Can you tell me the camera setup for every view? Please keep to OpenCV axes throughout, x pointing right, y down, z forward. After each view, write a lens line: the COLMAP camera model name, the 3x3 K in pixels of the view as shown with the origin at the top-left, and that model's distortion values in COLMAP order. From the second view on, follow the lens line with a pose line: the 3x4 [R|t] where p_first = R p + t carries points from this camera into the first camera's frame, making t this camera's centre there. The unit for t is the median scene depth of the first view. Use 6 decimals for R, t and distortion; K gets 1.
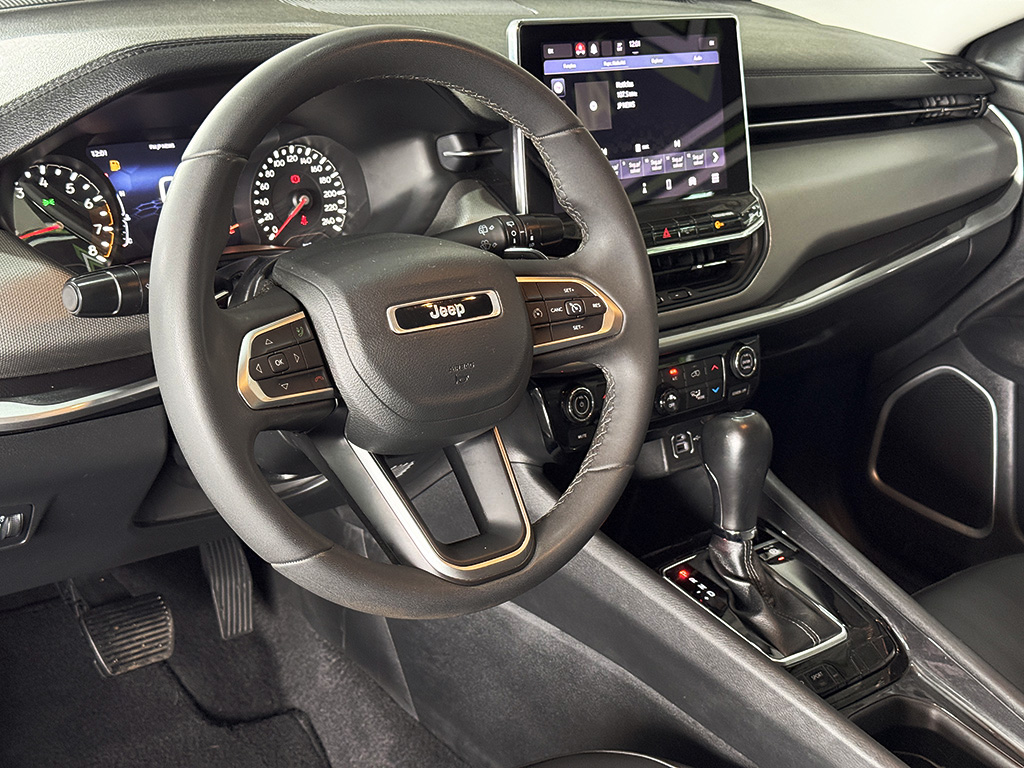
lens RADIAL K [[1463.0, 0, 512.0], [0, 1463.0, 384.0], [0, 0, 1]] dist [0.173327, -0.006516]
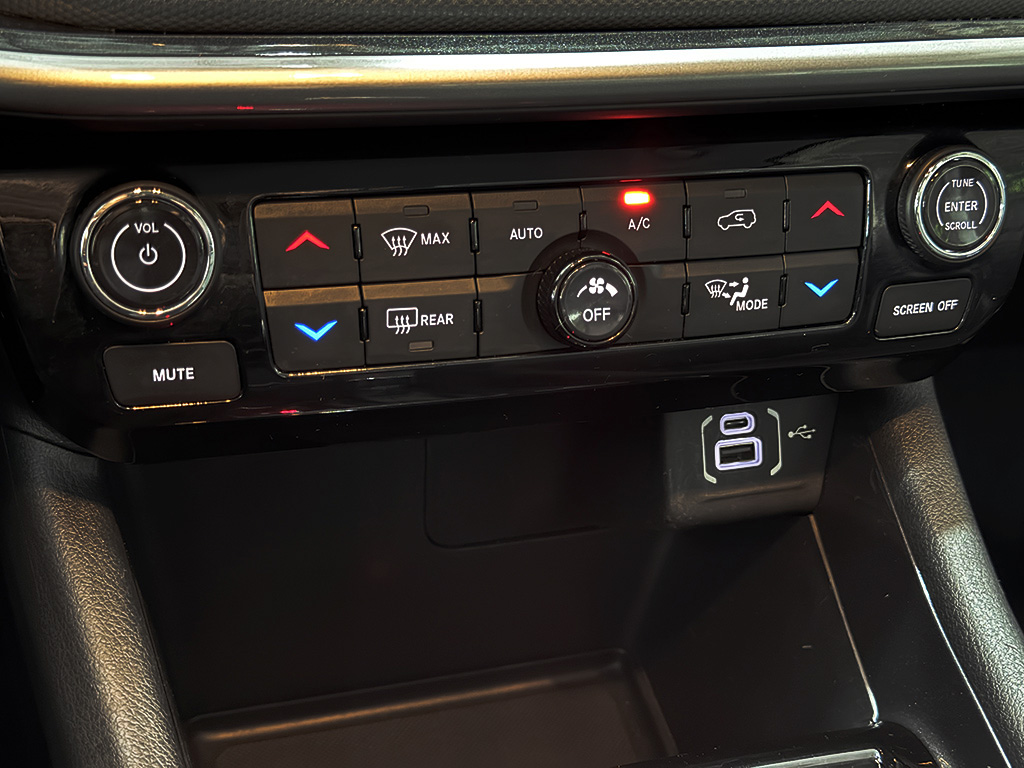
lens RADIAL K [[1463.0, 0, 512.0], [0, 1463.0, 384.0], [0, 0, 1]] dist [0.173327, -0.006516]
pose [[0.929181, 0.155902, -0.335138, 0.198543], [-0.129516, 0.986538, 0.099839, 0.001771], [0.346192, -0.049363, 0.936864, 0.767001]]
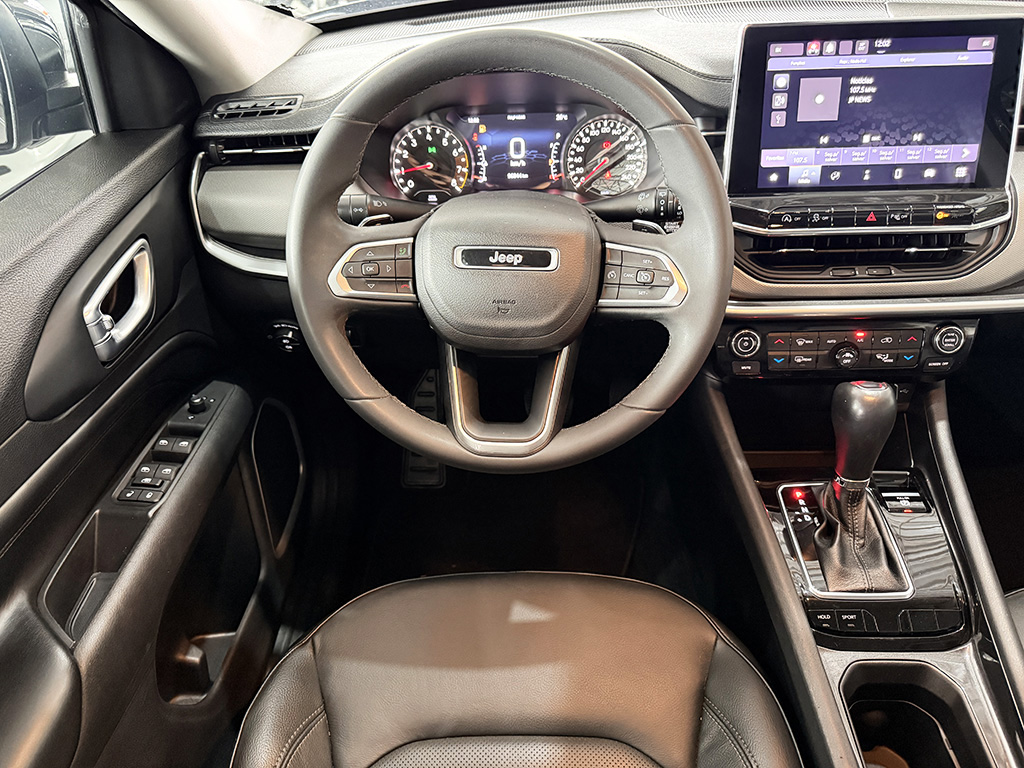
lens RADIAL K [[765.8, 0, 512.1], [0, 765.8, 397.4], [0, 0, 1]] dist [0.056049, -0.079923]
pose [[0.734176, 0.280767, -0.618187, 0.322736], [-0.151554, 0.955288, 0.253881, -0.080875], [0.661829, -0.092705, 0.743901, 0.357001]]
